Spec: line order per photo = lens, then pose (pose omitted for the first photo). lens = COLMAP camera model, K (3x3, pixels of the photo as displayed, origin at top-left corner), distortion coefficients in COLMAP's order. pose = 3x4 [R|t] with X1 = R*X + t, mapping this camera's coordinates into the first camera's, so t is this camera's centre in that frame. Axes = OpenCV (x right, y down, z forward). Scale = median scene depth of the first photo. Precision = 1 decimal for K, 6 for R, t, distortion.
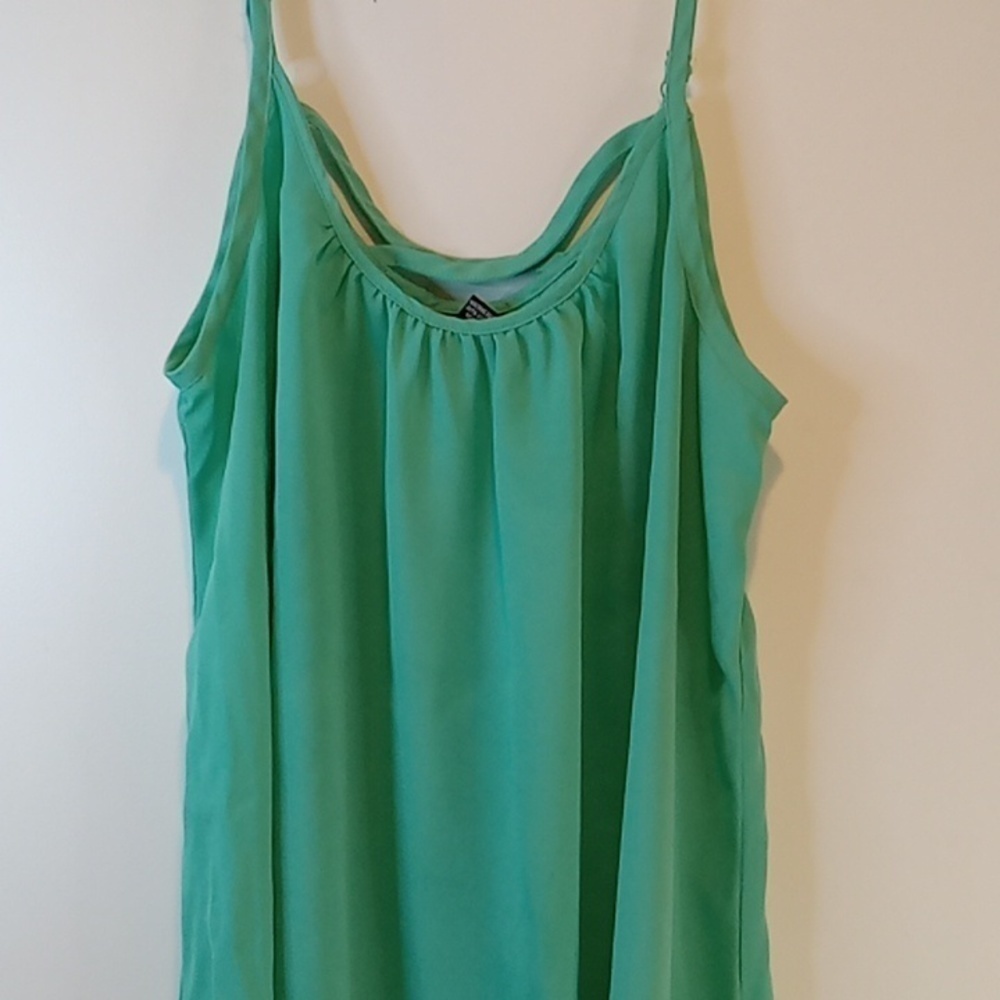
lens RADIAL K [[1666.8, 0, 493.4], [0, 1666.8, 496.8], [0, 0, 1]] dist [0.004016, 0.000000]
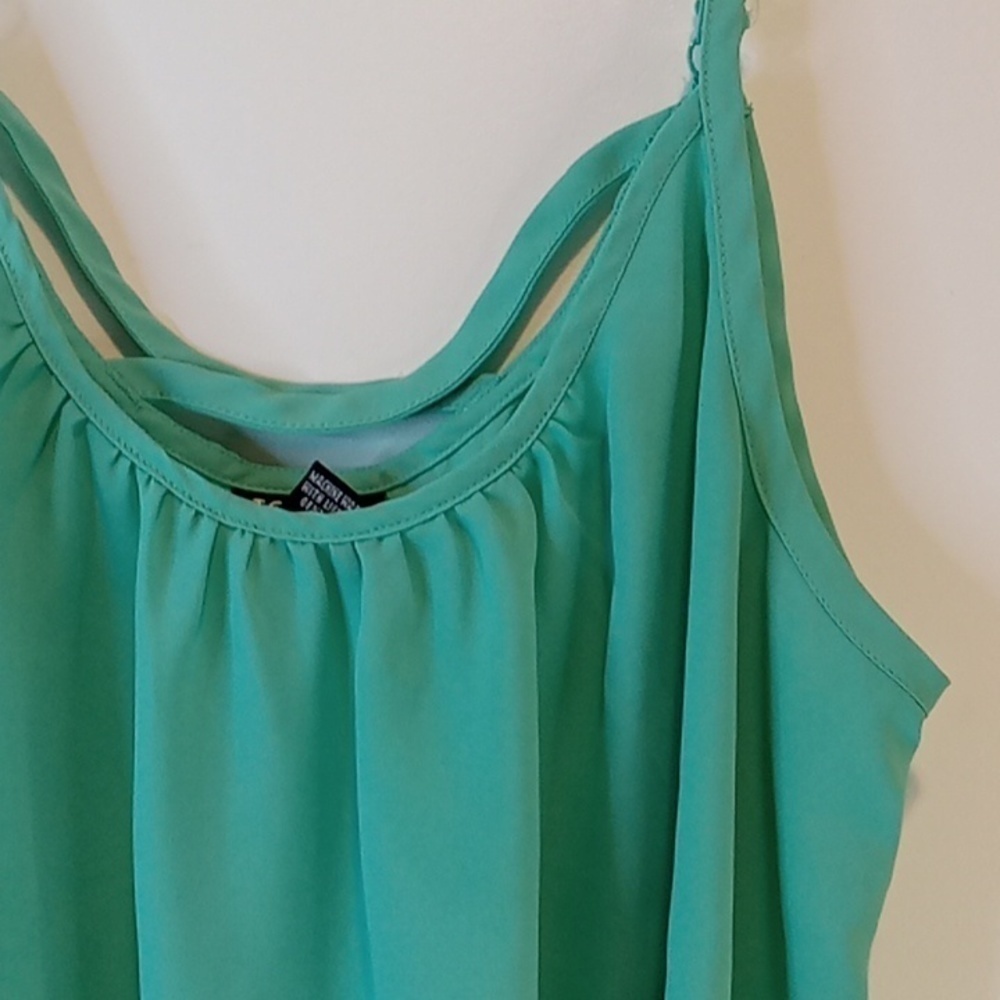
lens RADIAL K [[1666.8, 0, 508.2], [0, 1666.8, 498.9], [0, 0, 1]] dist [0.004016, 0.000000]
pose [[0.997355, -0.000496, 0.072689, 0.008926], [0.002384, 0.999662, -0.025890, -0.097339], [-0.072651, 0.025995, 0.997019, 0.503479]]
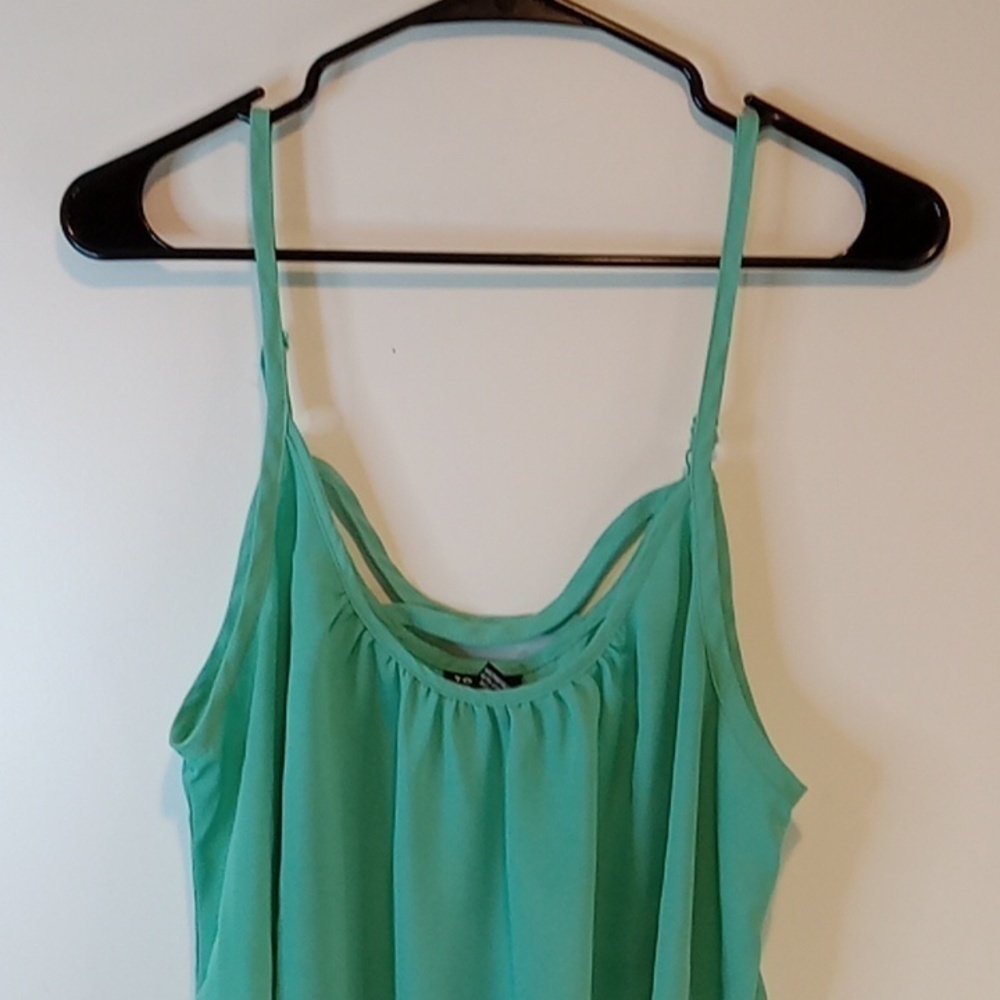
lens RADIAL K [[1666.8, 0, 505.2], [0, 1666.8, 497.0], [0, 0, 1]] dist [0.004016, 0.000000]
pose [[0.999731, 0.023034, -0.002677, -0.001800], [-0.022966, 0.999472, 0.022982, -0.241645], [0.003205, -0.022914, 0.999732, 0.027276]]
